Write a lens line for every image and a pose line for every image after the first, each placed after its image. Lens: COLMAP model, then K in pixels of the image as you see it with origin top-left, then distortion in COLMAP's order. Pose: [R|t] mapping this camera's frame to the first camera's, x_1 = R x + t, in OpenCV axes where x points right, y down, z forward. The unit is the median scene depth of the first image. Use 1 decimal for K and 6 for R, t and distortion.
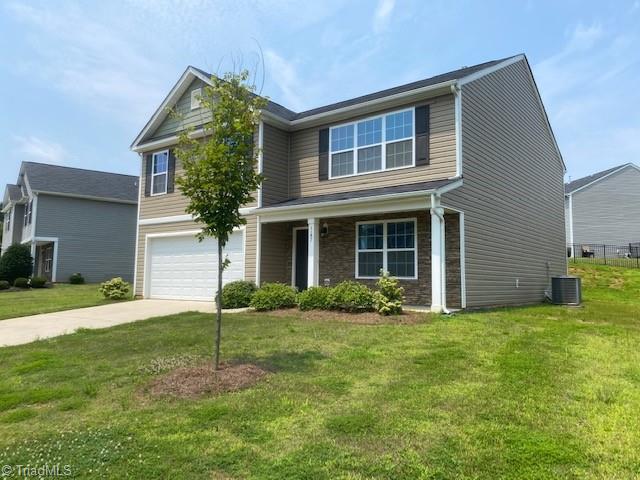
lens RADIAL K [[491.5, 0, 326.4], [0, 491.5, 239.8], [0, 0, 1]] dist [0.017433, -0.029136]
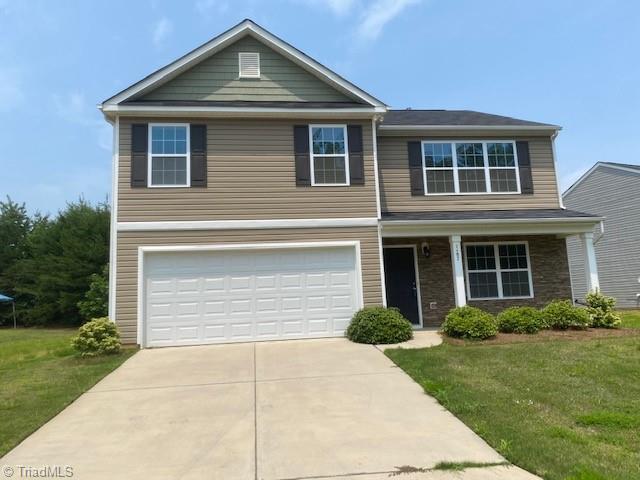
lens RADIAL K [[491.5, 0, 322.7], [0, 491.5, 236.8], [0, 0, 1]] dist [0.017433, -0.029136]
pose [[0.716309, 0.056805, 0.695468, -0.786735], [-0.009600, 0.997389, -0.071578, 0.024749], [-0.697717, 0.044595, 0.714984, 0.470353]]
